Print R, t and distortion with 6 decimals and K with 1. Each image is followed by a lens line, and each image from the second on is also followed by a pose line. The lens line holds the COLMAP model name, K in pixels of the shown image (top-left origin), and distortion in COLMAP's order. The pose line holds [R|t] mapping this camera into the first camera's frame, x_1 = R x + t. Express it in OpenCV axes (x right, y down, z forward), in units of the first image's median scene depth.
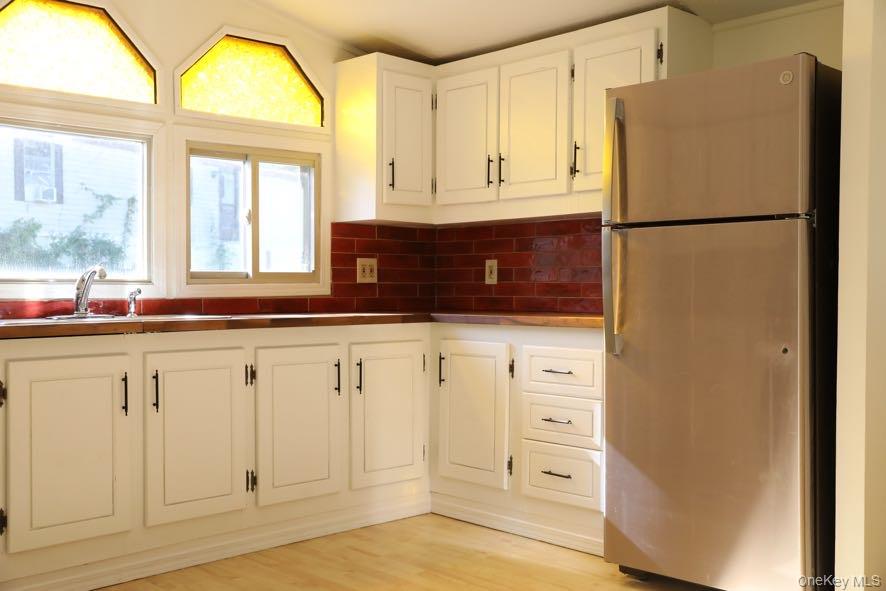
lens RADIAL K [[979.3, 0, 442.5], [0, 979.3, 296.0], [0, 0, 1]] dist [0.011397, 0.000000]
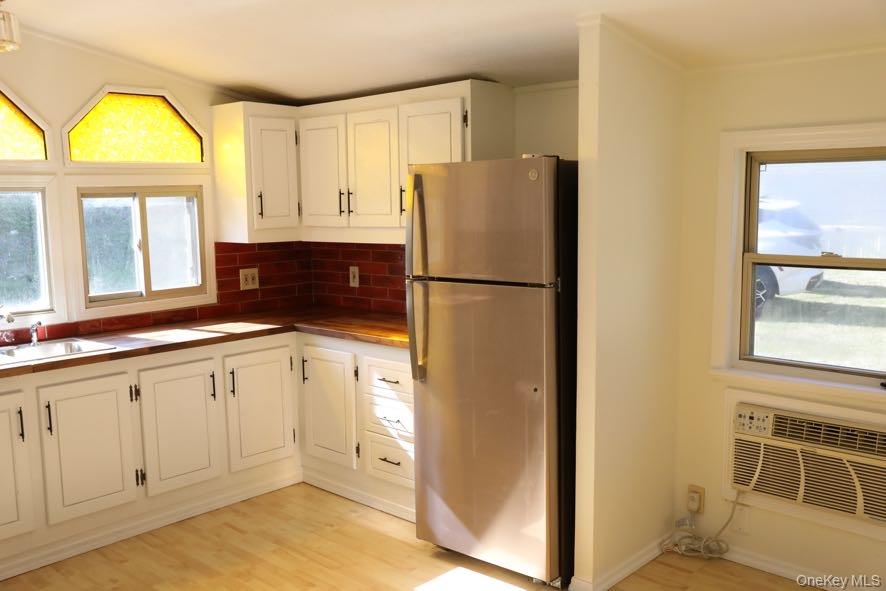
lens RADIAL K [[850.1, 0, 443.4], [0, 850.1, 295.8], [0, 0, 1]] dist [0.004540, 0.000000]
pose [[0.998236, -0.027493, 0.052618, 0.124219], [0.021730, 0.994009, 0.107120, -0.132980], [-0.055248, -0.105788, 0.992853, -0.055654]]
